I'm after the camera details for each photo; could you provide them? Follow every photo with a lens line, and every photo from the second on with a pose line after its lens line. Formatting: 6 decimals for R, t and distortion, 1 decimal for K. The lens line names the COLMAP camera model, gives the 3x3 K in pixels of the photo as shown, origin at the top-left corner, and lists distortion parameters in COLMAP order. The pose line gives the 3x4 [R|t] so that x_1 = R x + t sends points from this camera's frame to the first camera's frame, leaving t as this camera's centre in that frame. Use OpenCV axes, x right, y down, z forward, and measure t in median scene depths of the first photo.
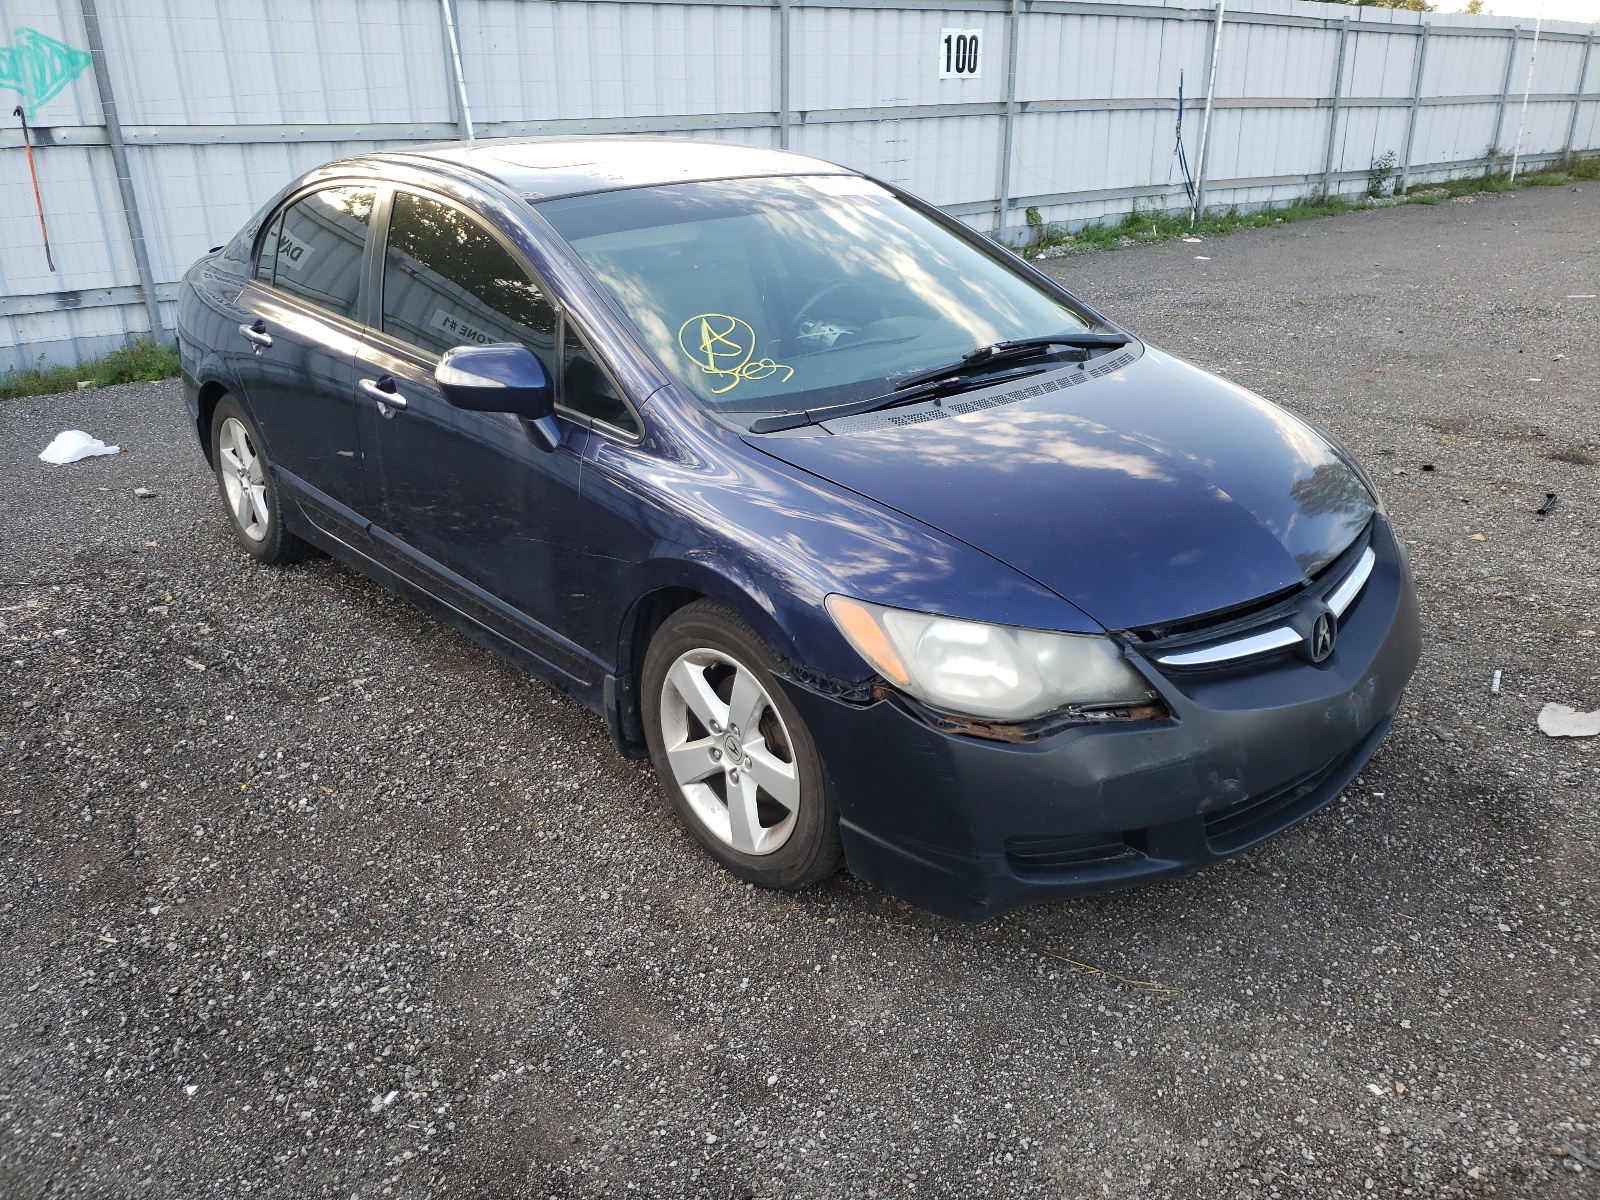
lens RADIAL K [[1219.1, 0, 800.0], [0, 1219.1, 600.0], [0, 0, 1]] dist [-0.005762, 0.016330]
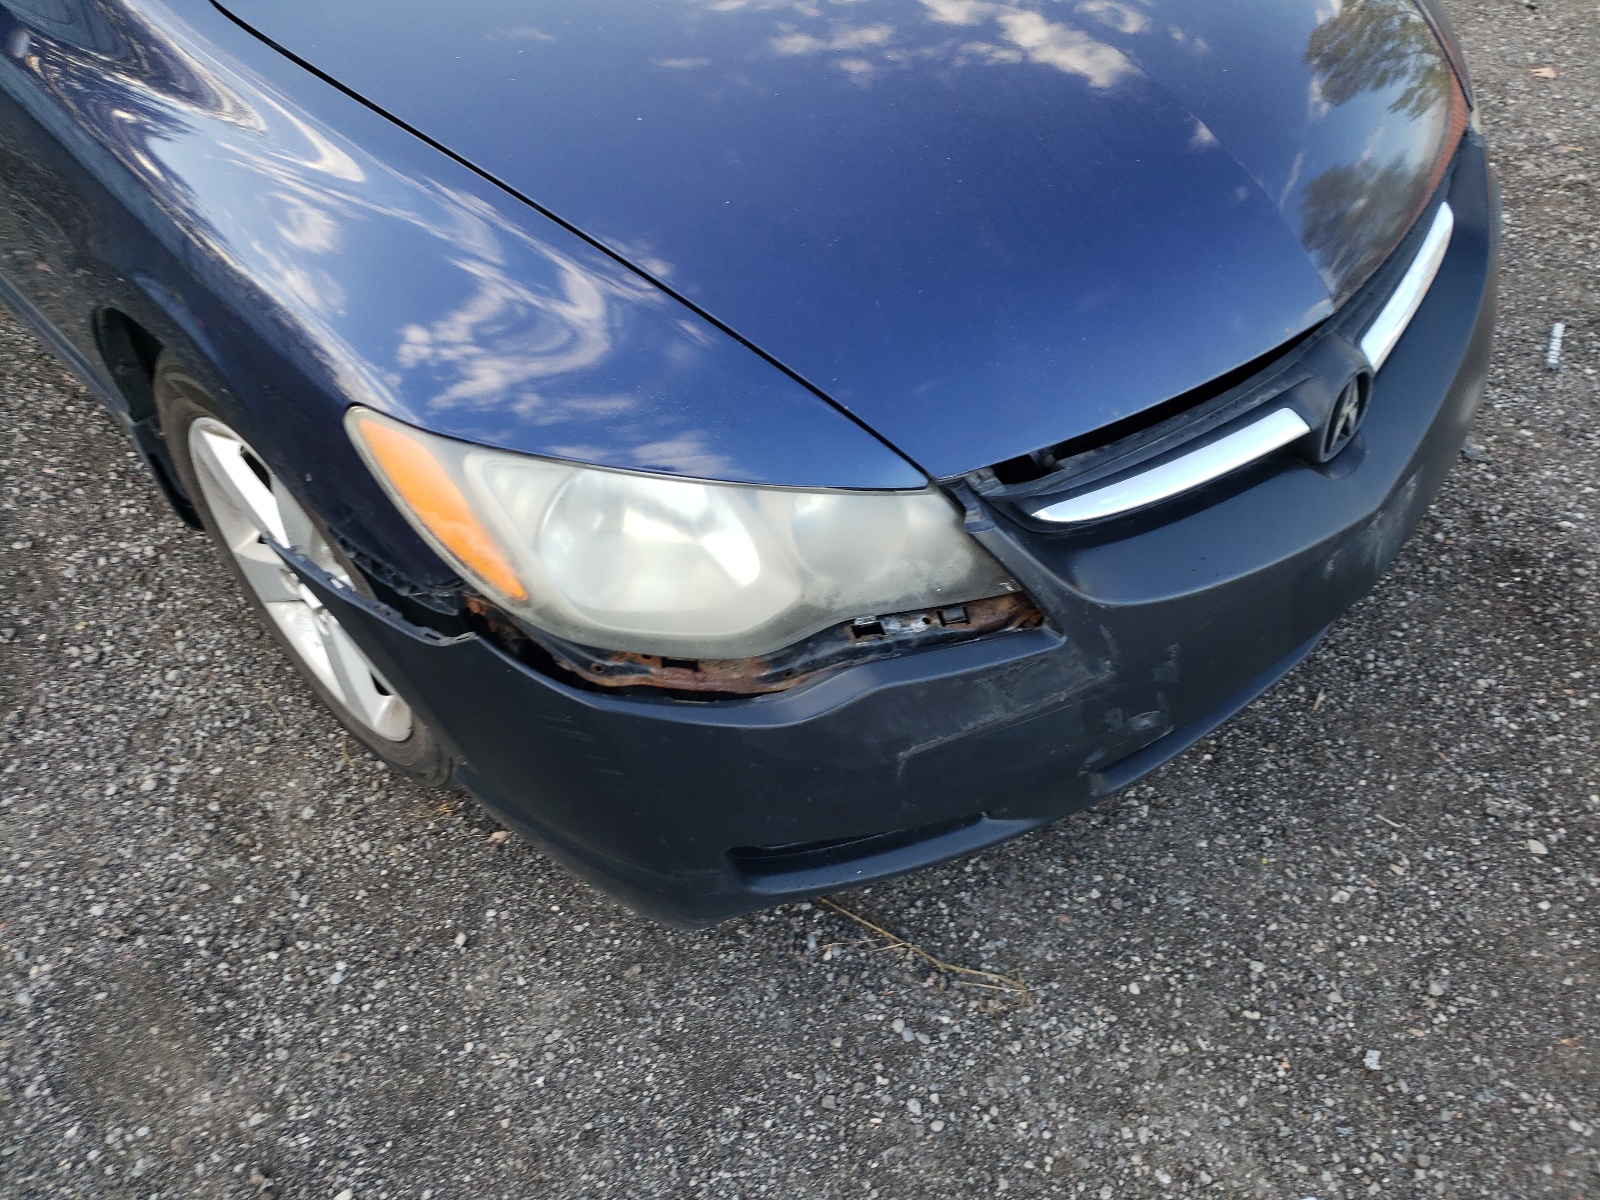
lens RADIAL K [[1291.2, 0, 752.8], [0, 1291.2, 599.3], [0, 0, 1]] dist [0.012466, 0.004586]
pose [[0.999051, -0.010196, 0.042342, 0.141628], [-0.006852, 0.923305, 0.384007, -0.119197], [-0.043010, -0.383933, 0.922359, 0.456483]]
